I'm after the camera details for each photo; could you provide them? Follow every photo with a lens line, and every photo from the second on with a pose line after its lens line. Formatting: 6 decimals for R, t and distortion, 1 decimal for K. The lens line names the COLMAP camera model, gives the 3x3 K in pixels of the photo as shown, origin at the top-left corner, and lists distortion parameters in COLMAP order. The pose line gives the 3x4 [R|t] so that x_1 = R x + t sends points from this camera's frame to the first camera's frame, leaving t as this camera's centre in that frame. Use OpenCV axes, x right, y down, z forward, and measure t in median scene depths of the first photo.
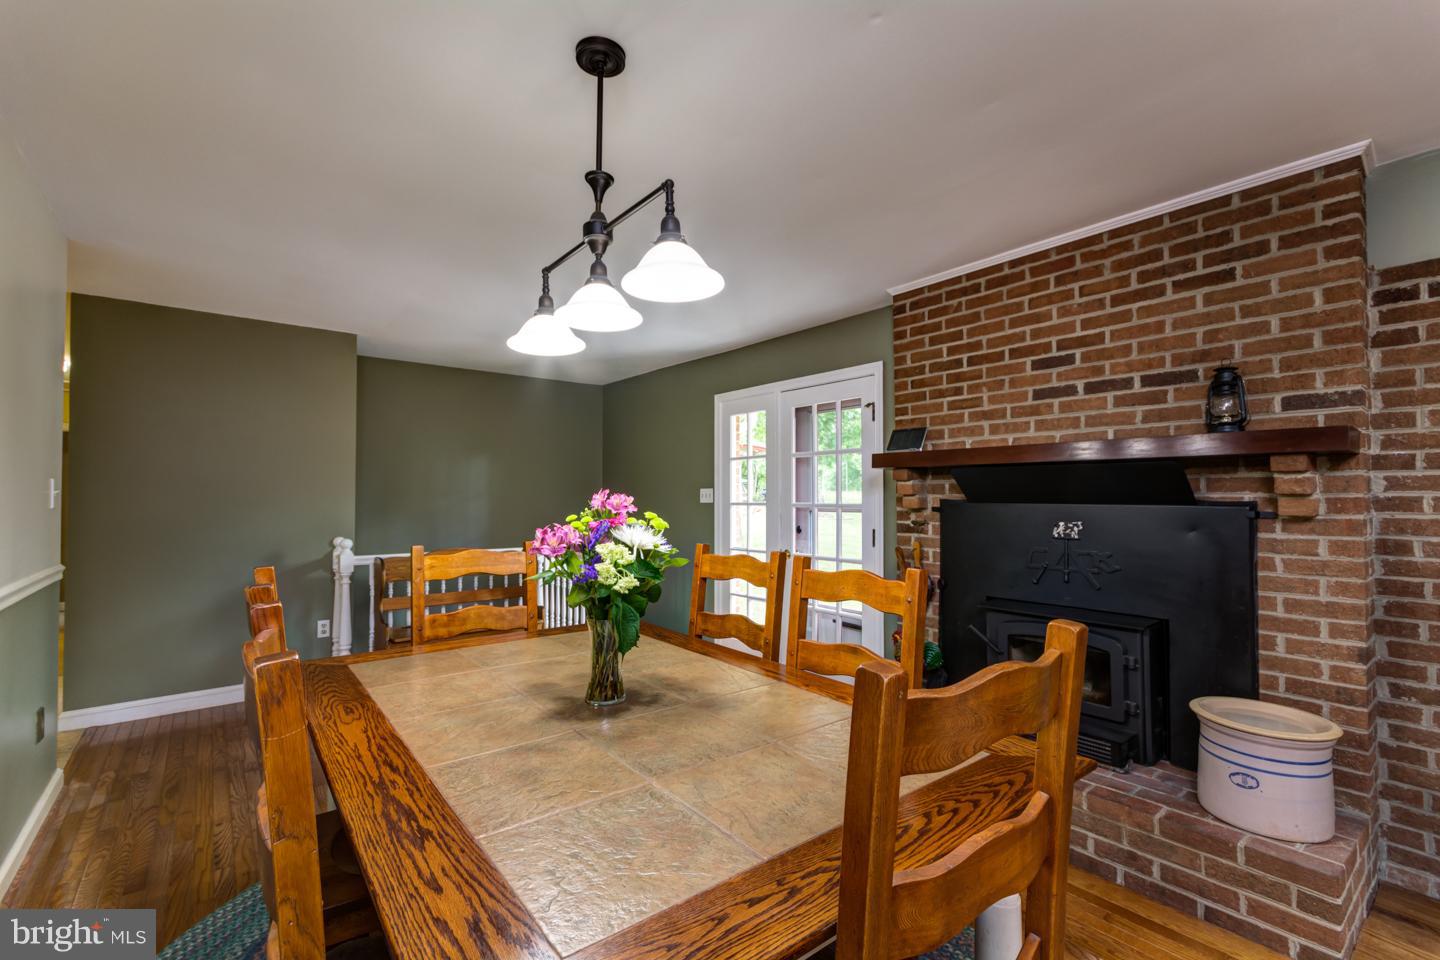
lens RADIAL K [[628.1, 0, 726.8], [0, 628.1, 493.3], [0, 0, 1]] dist [0.007616, -0.000223]
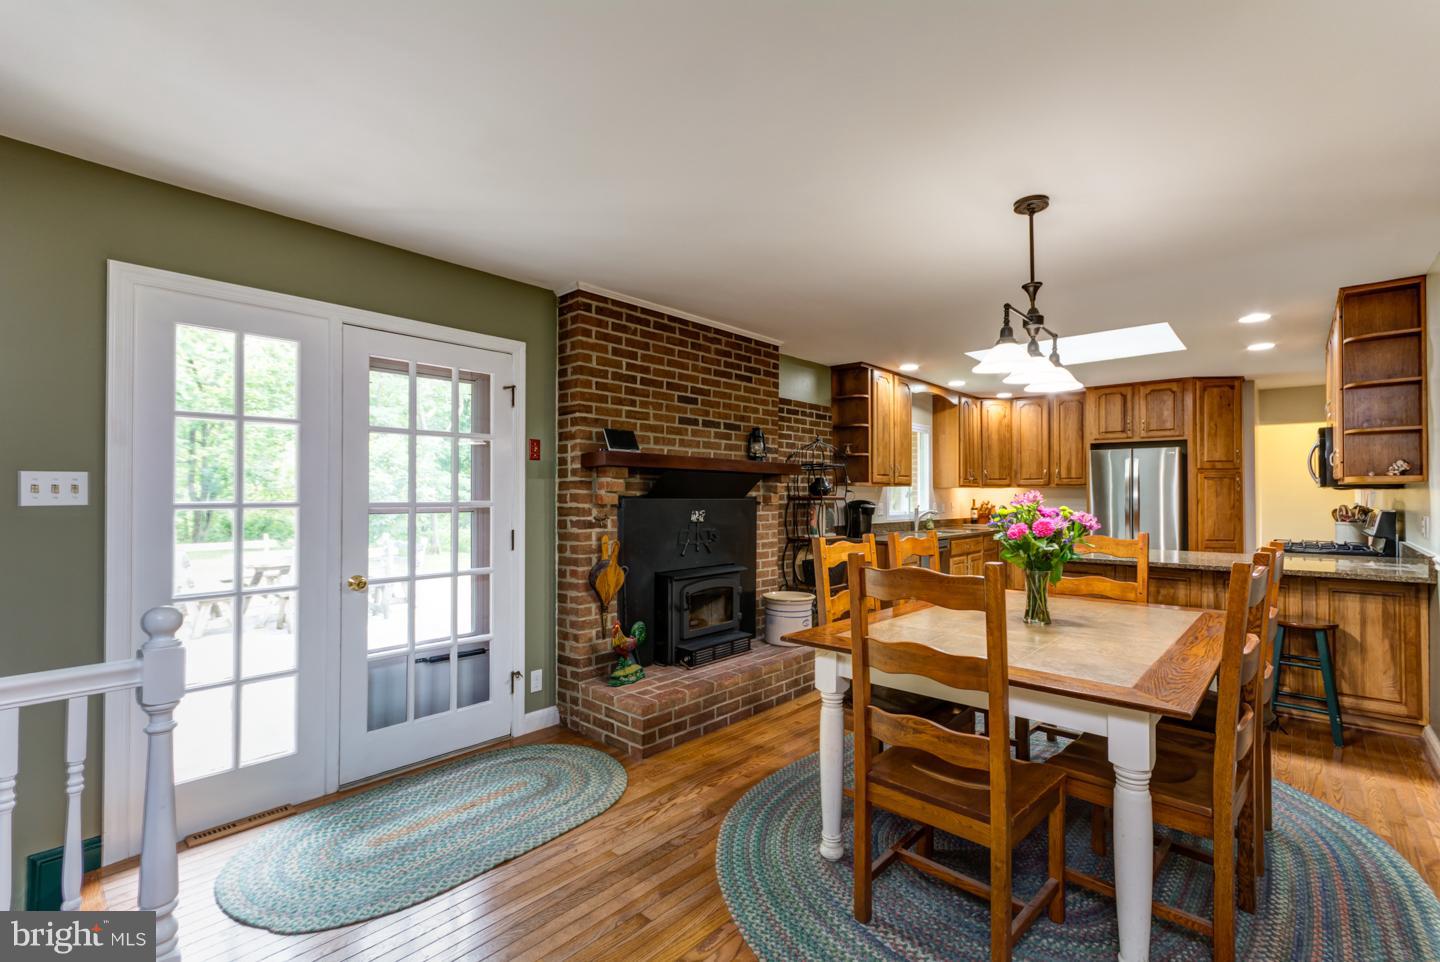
lens RADIAL K [[641.4, 0, 722.7], [0, 641.4, 487.7], [0, 0, 1]] dist [-0.002109, -0.000175]
pose [[-0.154234, 0.009146, 0.987992, -0.855385], [-0.009521, 0.999897, -0.010742, 0.005793], [-0.987988, -0.011064, -0.154131, 1.046300]]
